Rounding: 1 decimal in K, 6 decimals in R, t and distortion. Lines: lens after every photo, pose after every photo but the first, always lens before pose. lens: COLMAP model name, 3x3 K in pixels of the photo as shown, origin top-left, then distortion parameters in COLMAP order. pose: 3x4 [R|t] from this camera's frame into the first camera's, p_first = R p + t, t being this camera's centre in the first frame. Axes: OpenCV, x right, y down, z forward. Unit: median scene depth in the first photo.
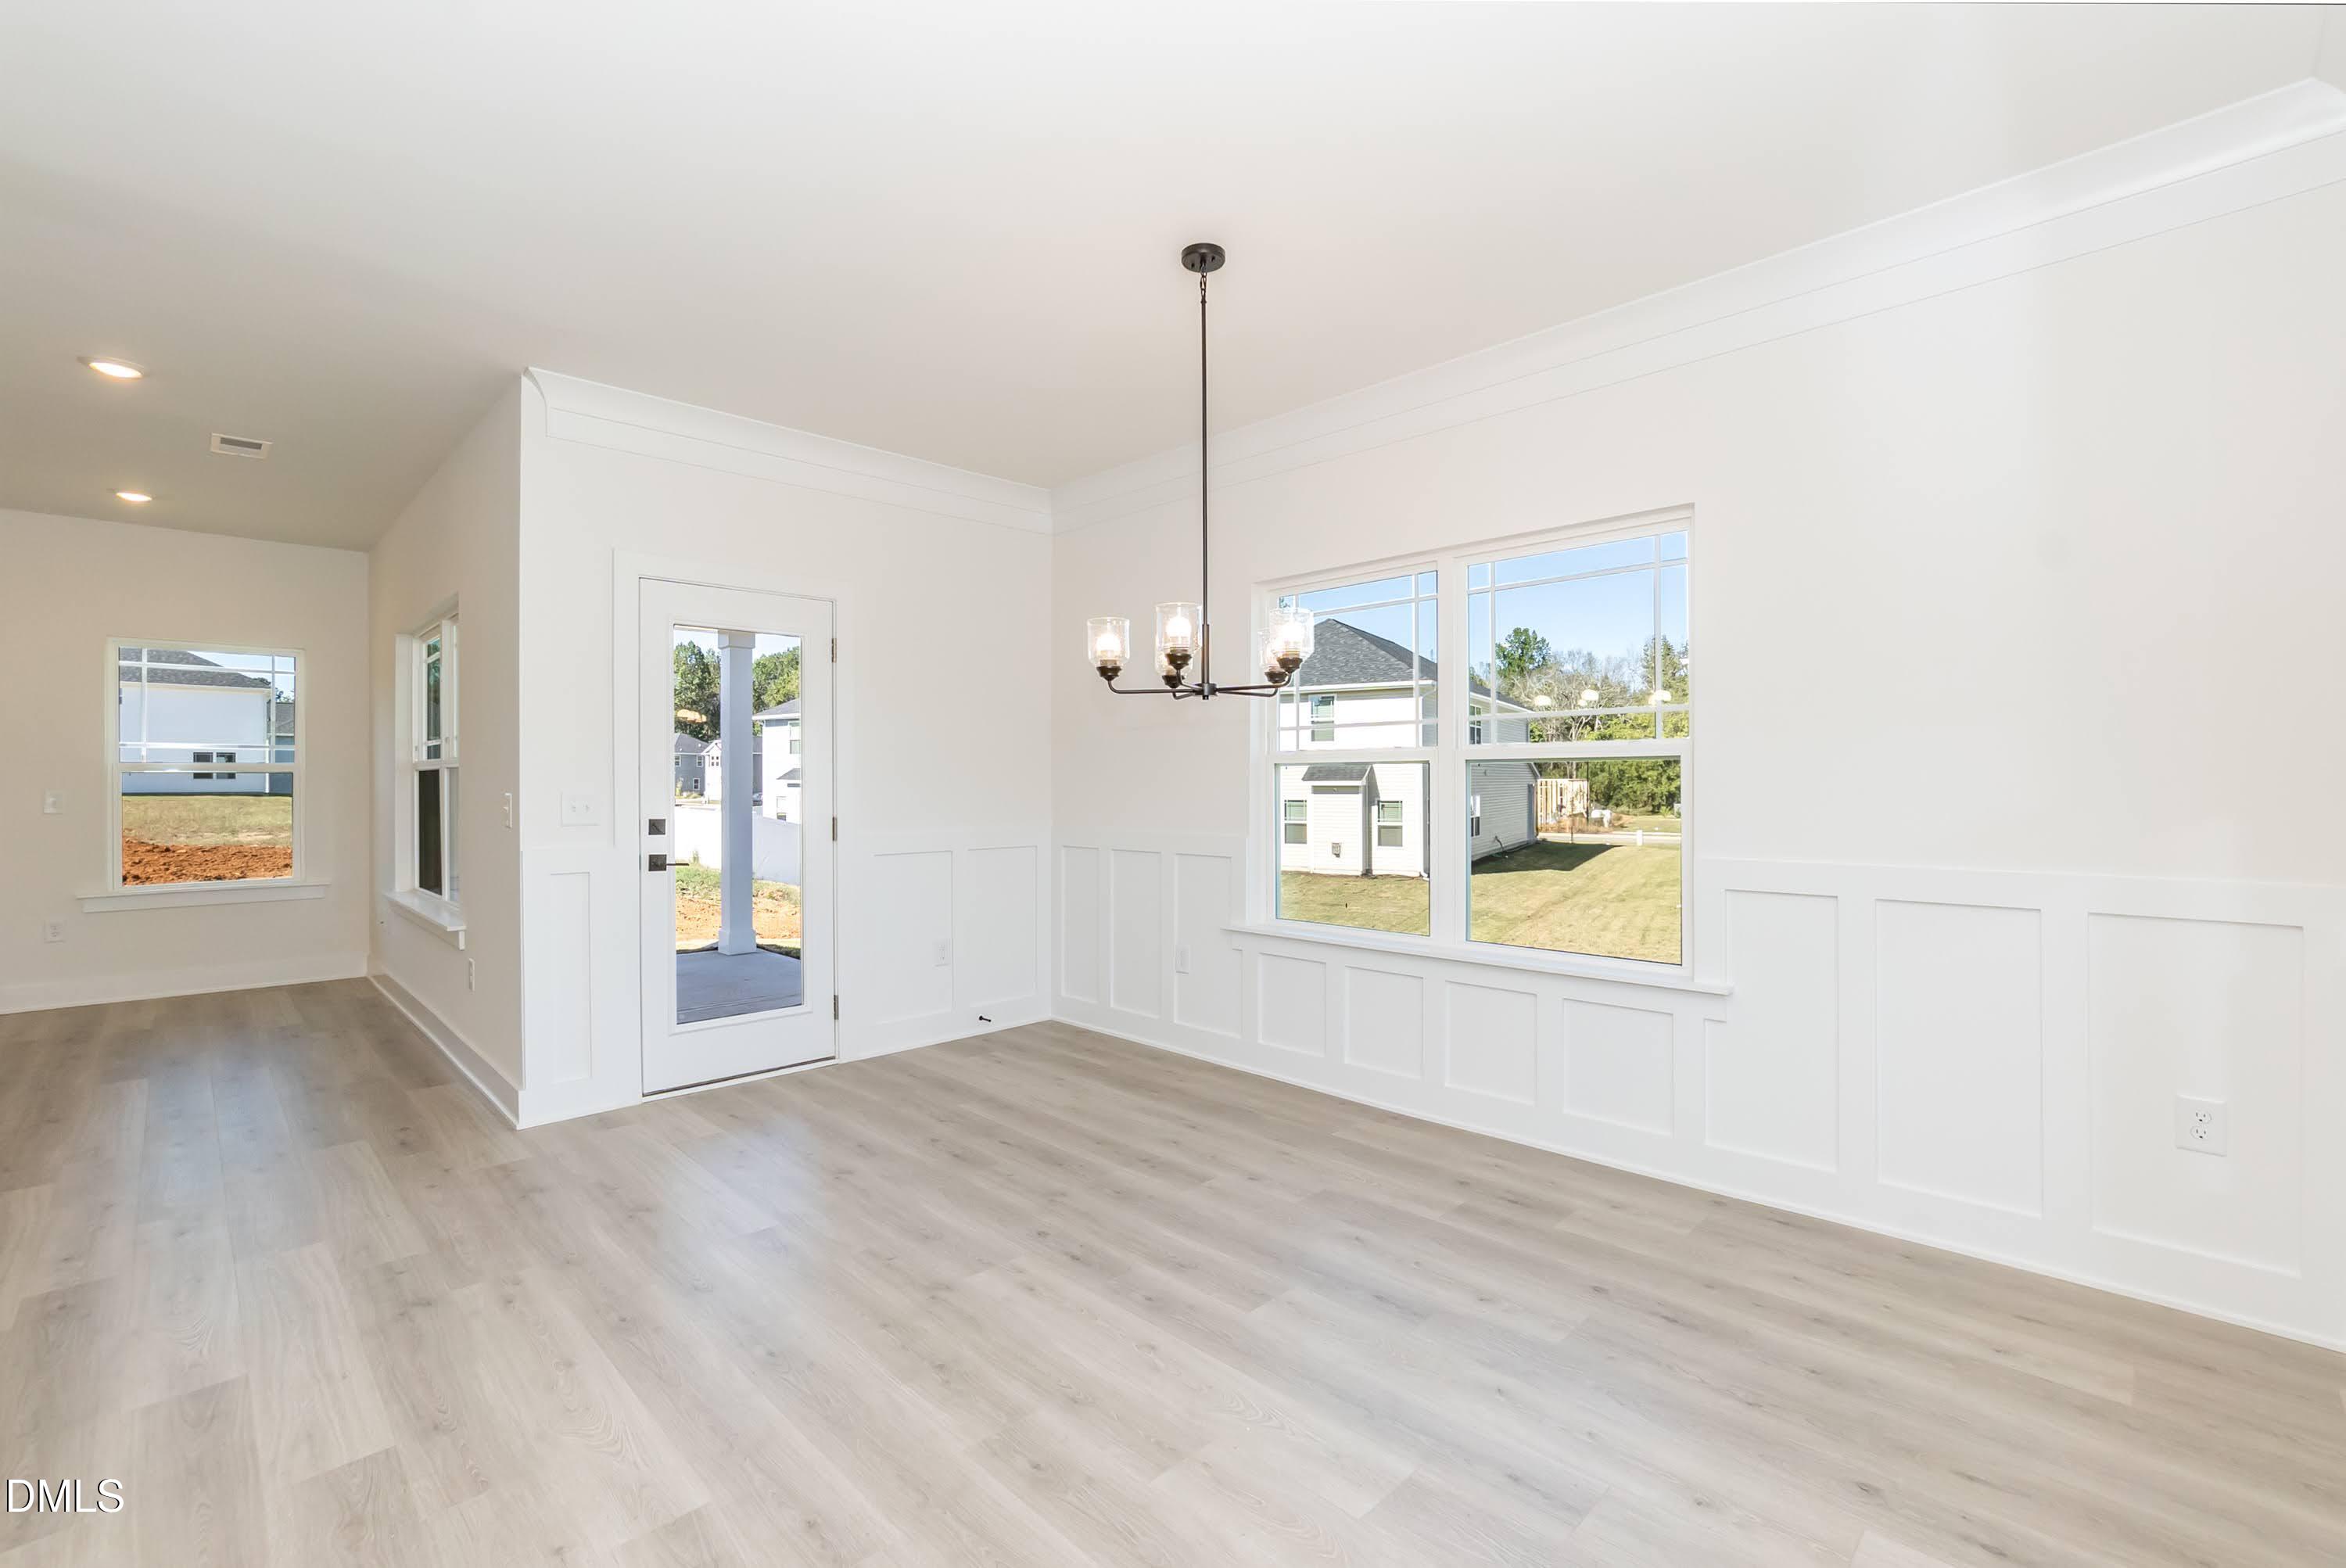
lens RADIAL K [[1037.0, 0, 1175.6], [0, 1037.0, 775.8], [0, 0, 1]] dist [-0.005133, -0.000342]
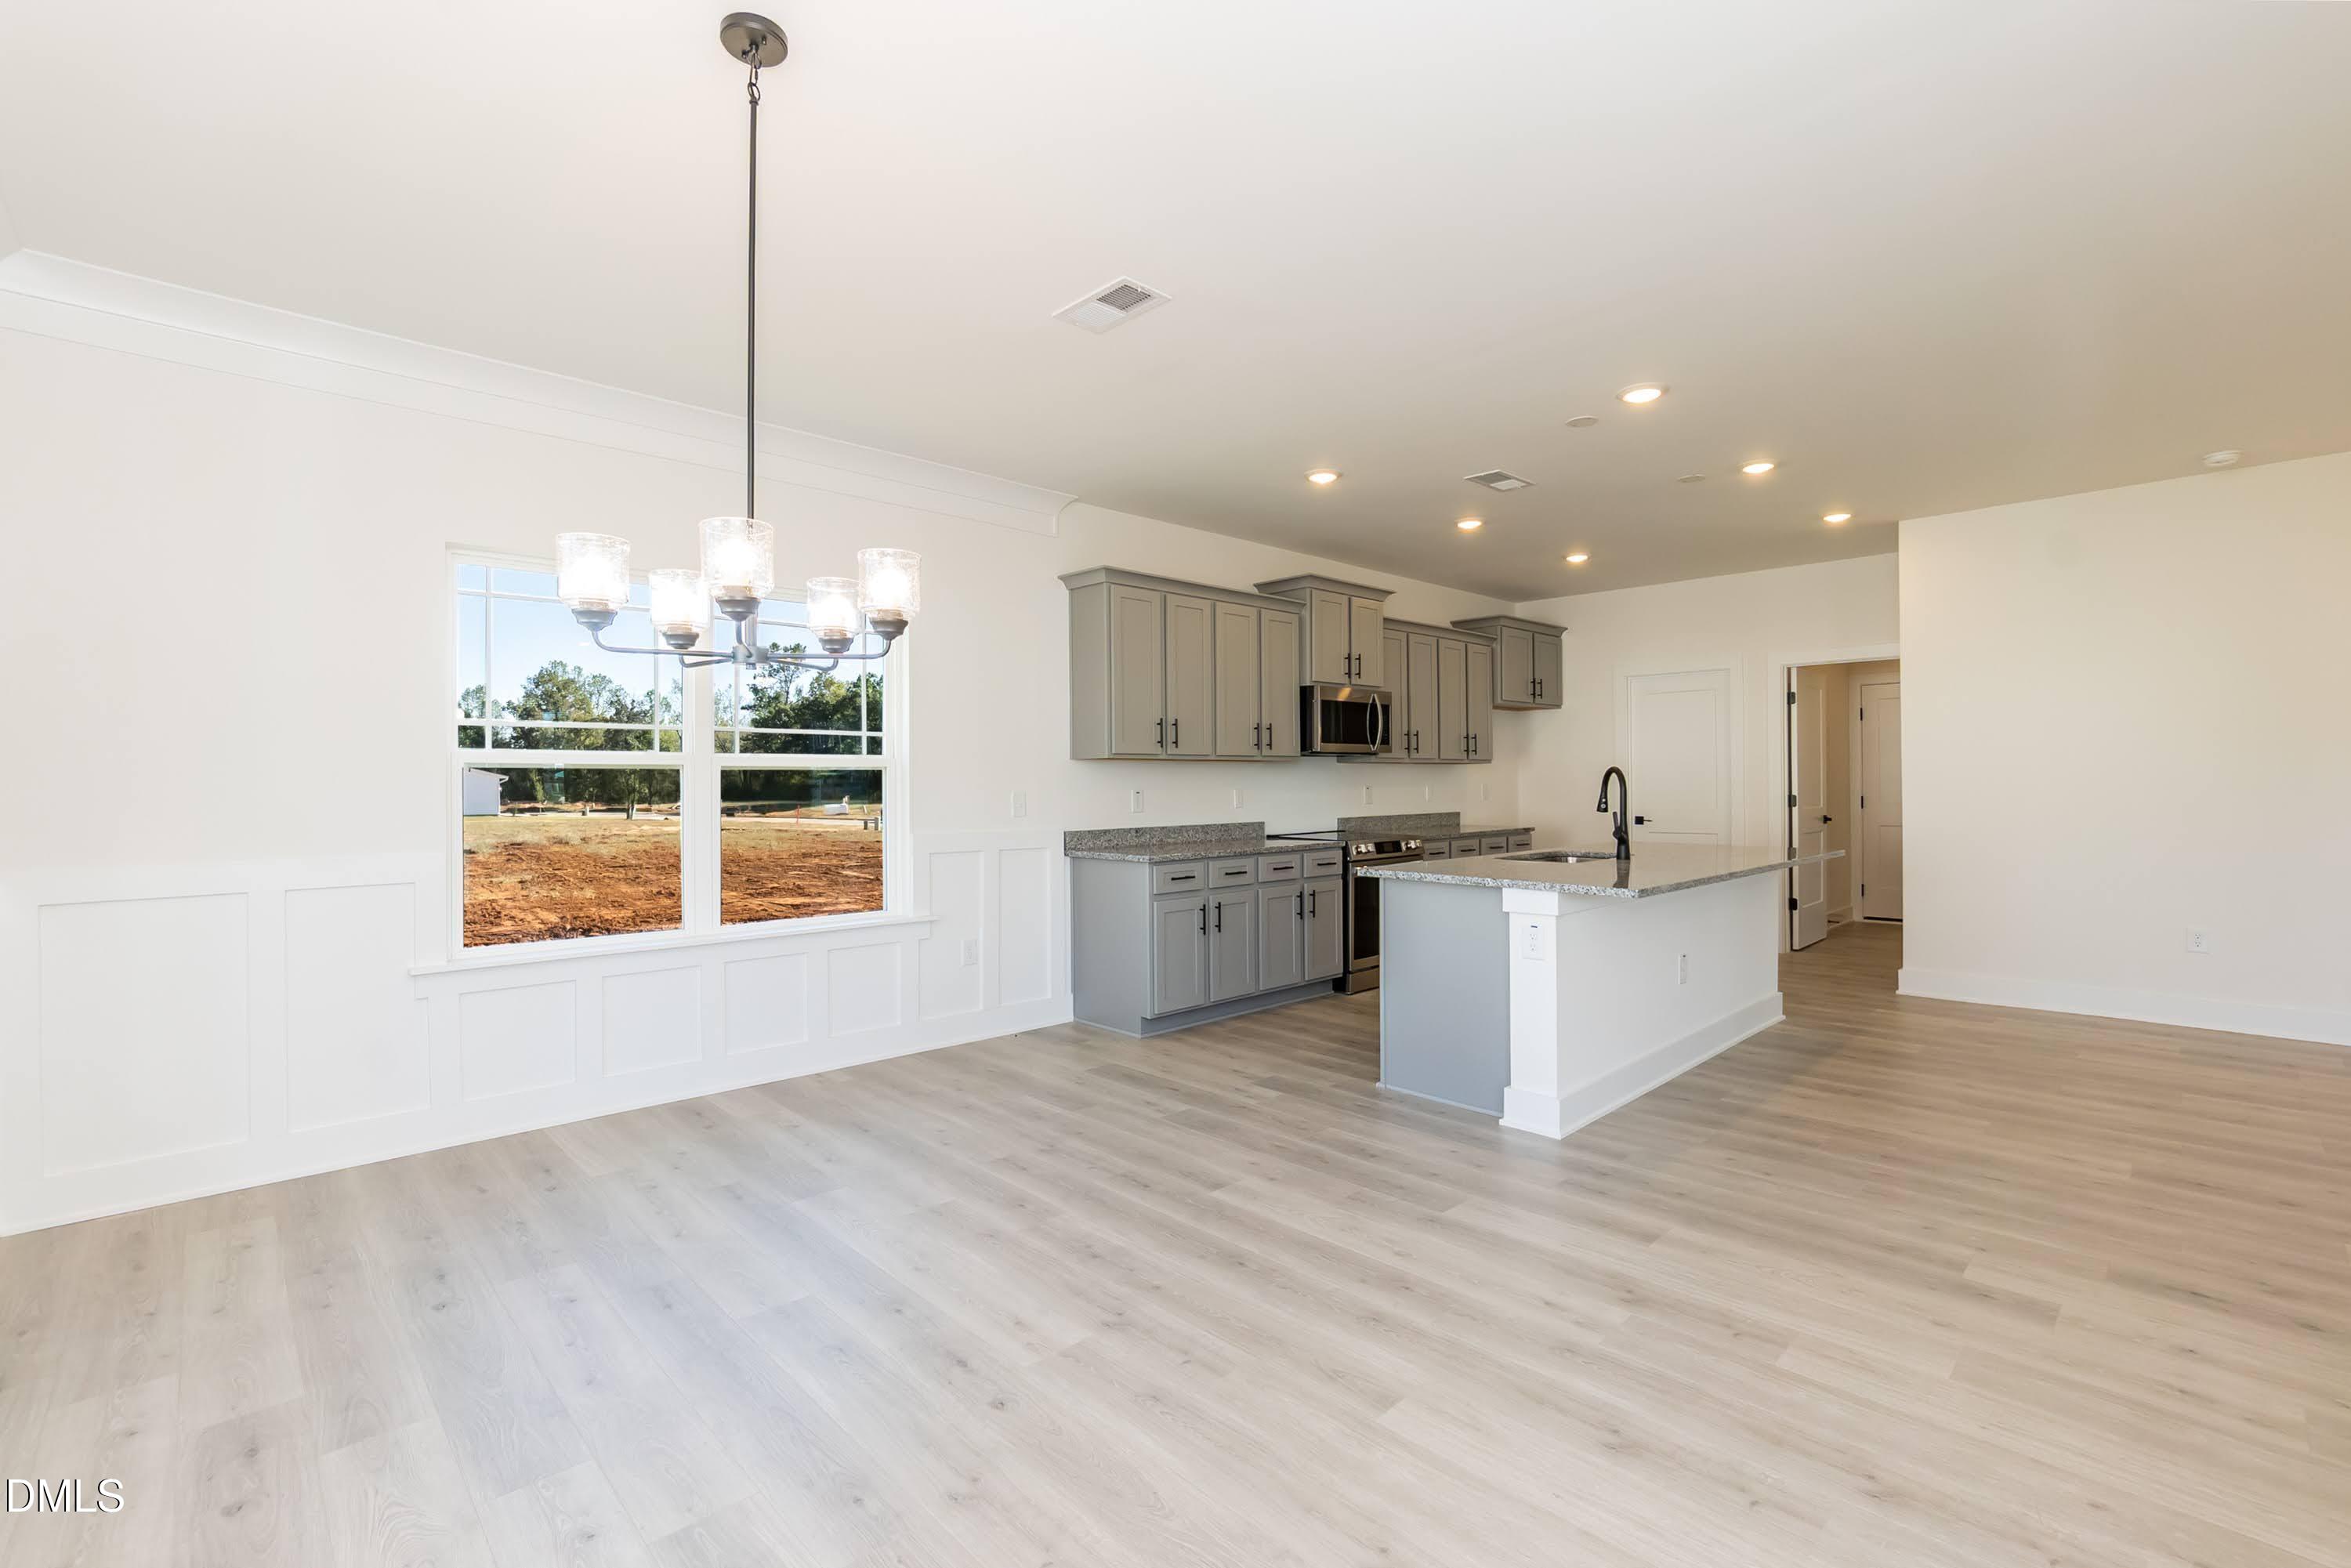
lens RADIAL K [[1039.1, 0, 1178.1], [0, 1039.1, 775.8], [0, 0, 1]] dist [-0.005133, -0.000342]
pose [[-0.999842, 0.011327, 0.013684, -0.192655], [0.011219, 0.999906, -0.007895, 0.006370], [-0.013772, -0.007740, -0.999875, 1.235320]]
